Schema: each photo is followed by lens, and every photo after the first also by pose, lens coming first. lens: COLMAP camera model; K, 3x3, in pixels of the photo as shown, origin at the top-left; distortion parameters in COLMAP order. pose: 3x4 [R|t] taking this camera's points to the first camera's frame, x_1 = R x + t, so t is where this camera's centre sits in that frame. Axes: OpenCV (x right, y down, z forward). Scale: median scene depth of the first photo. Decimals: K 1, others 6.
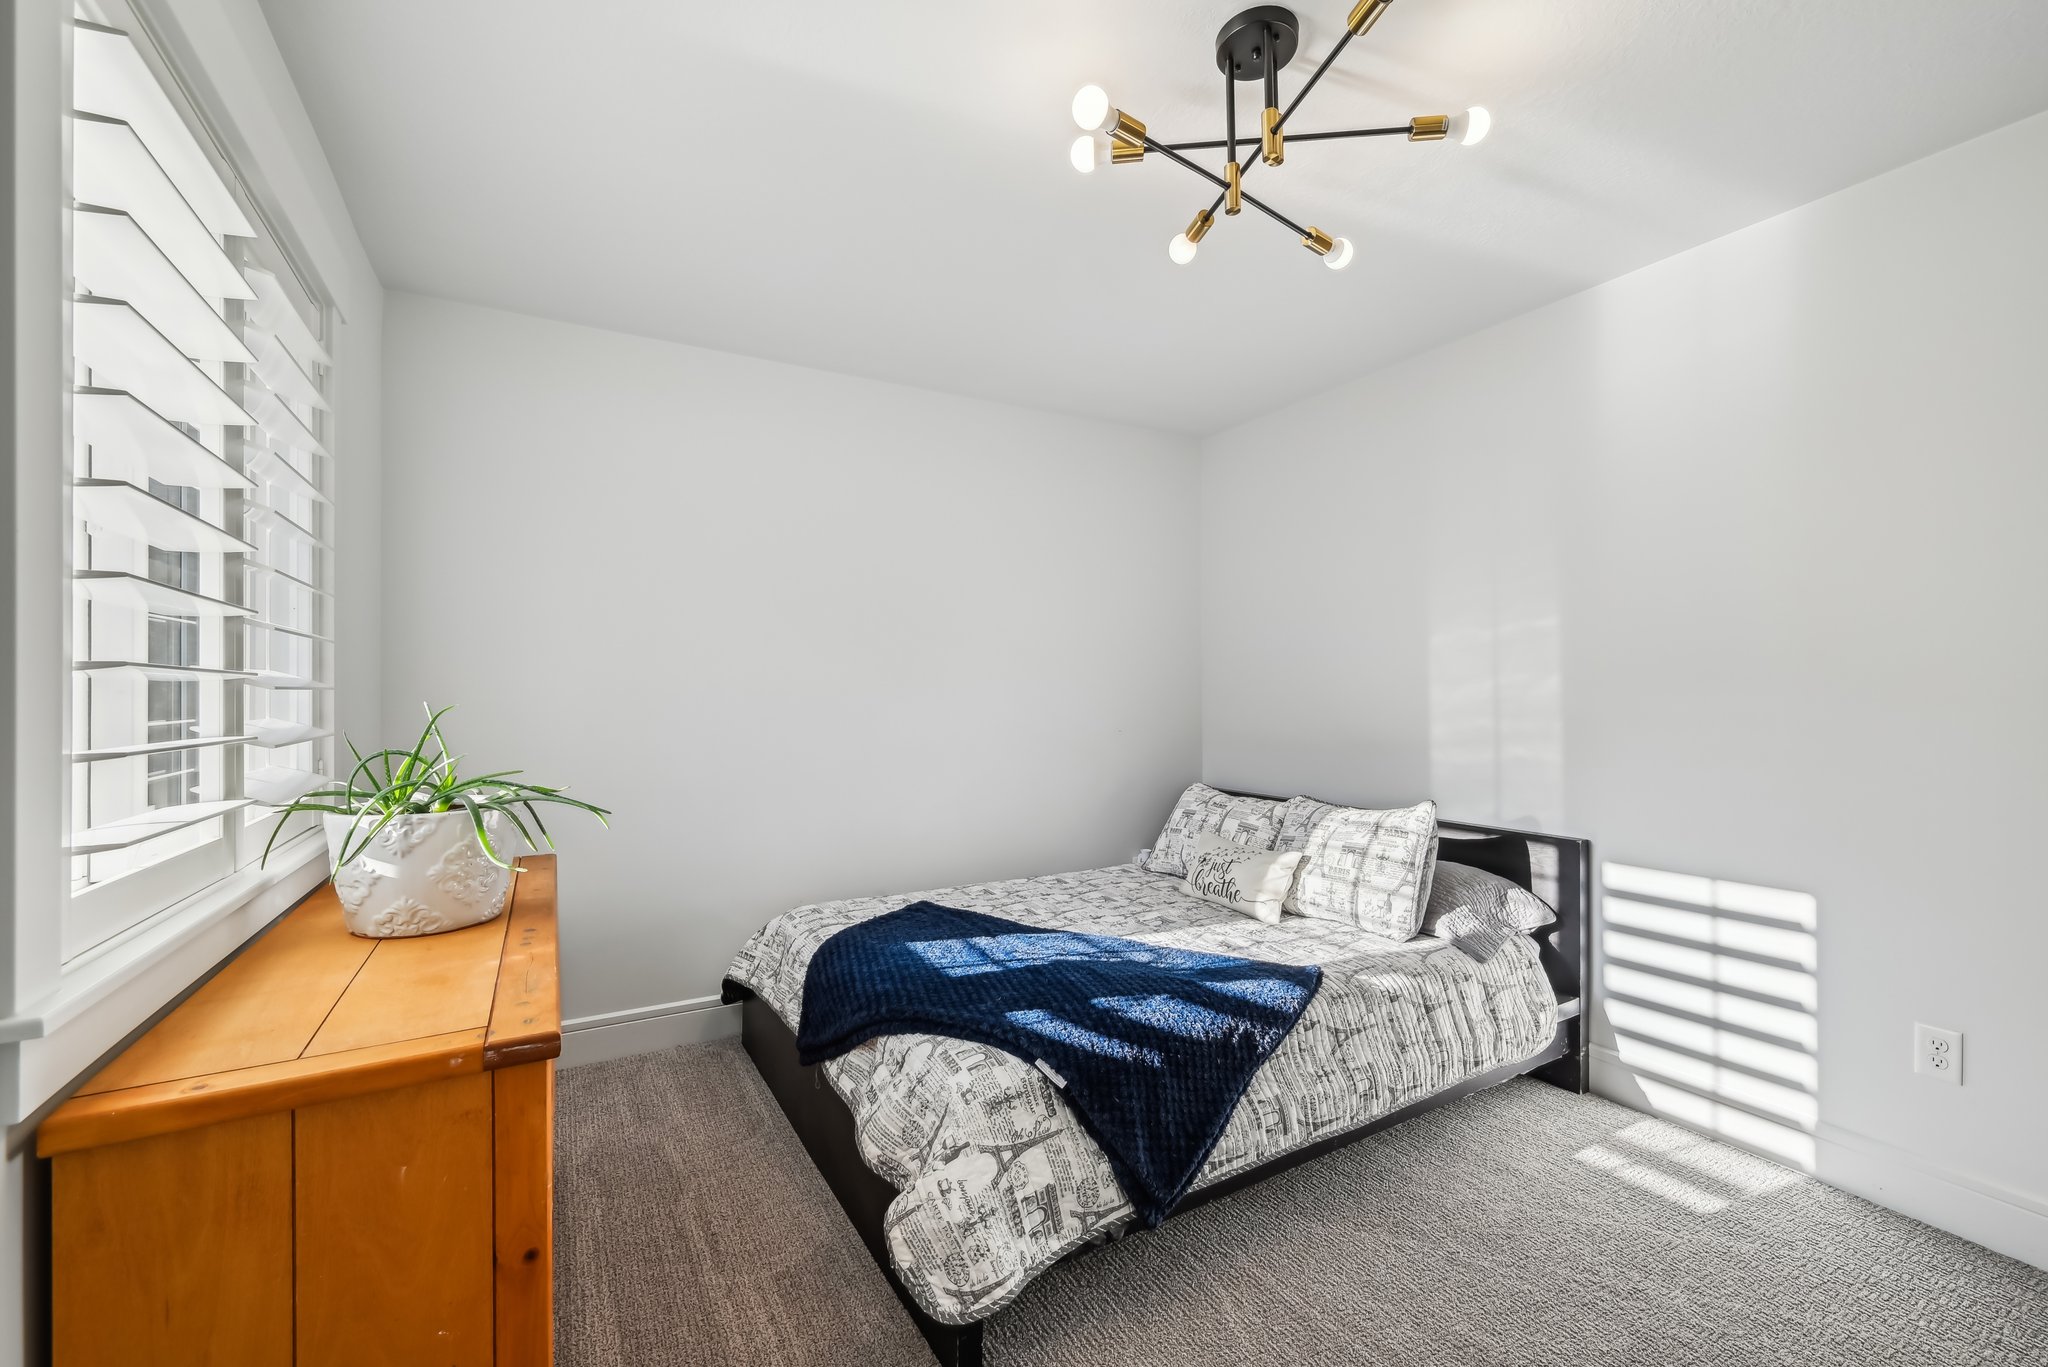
lens RADIAL K [[828.1, 0, 1027.2], [0, 828.1, 684.0], [0, 0, 1]] dist [-0.002487, 0.000796]
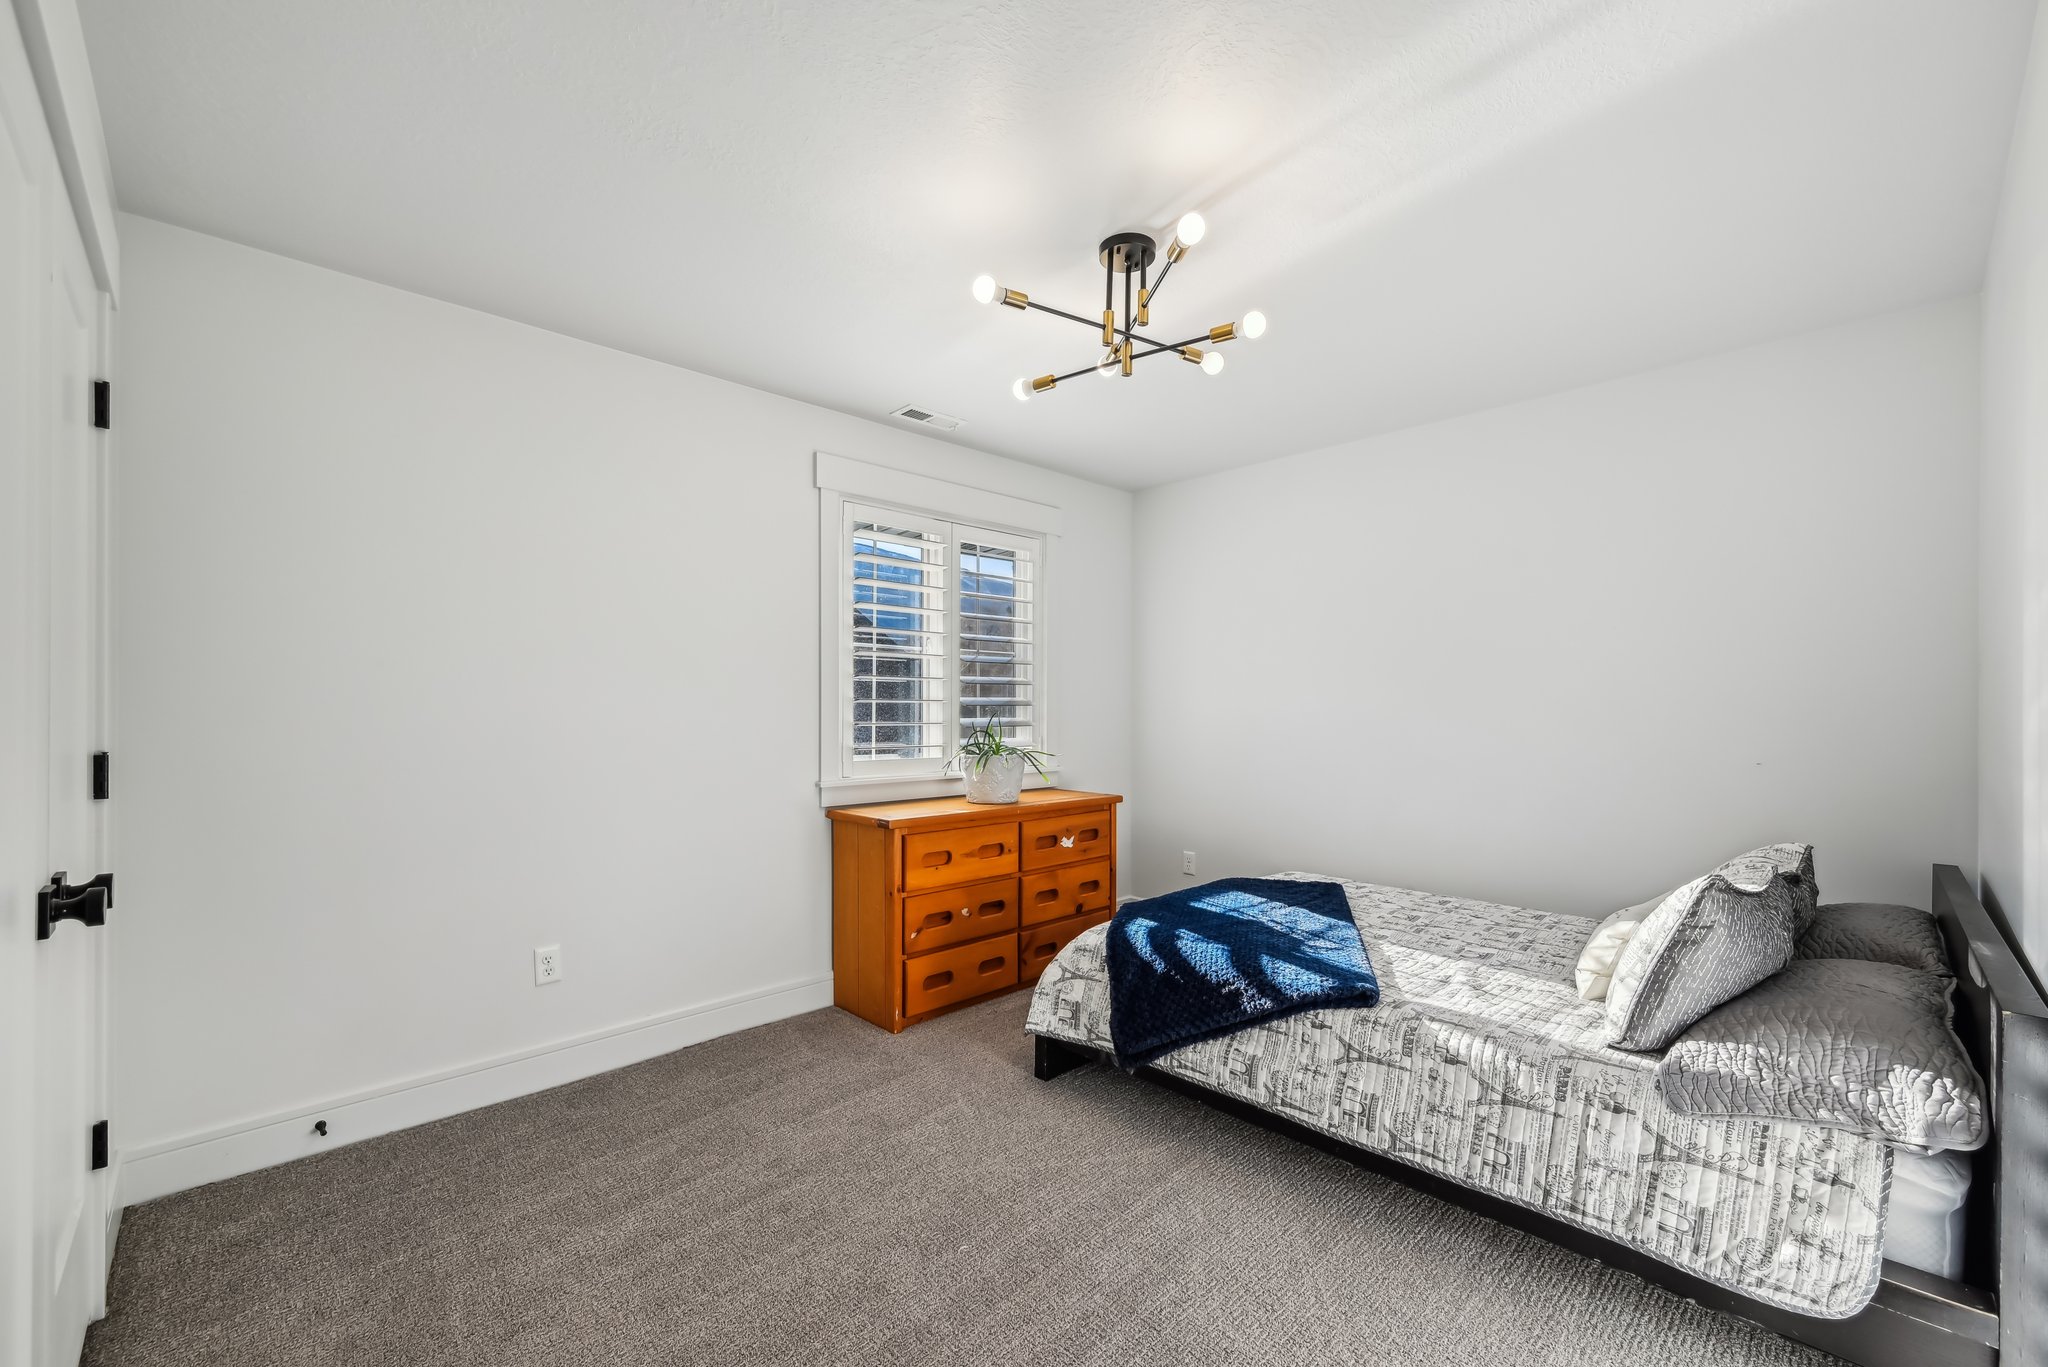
lens RADIAL K [[828.1, 0, 1033.4], [0, 828.1, 698.4], [0, 0, 1]] dist [-0.002487, 0.000796]
pose [[0.260090, -0.004988, -0.965572, 1.297697], [0.006111, 0.999975, -0.003519, -0.003824], [0.965565, -0.004985, 0.260114, 0.381138]]
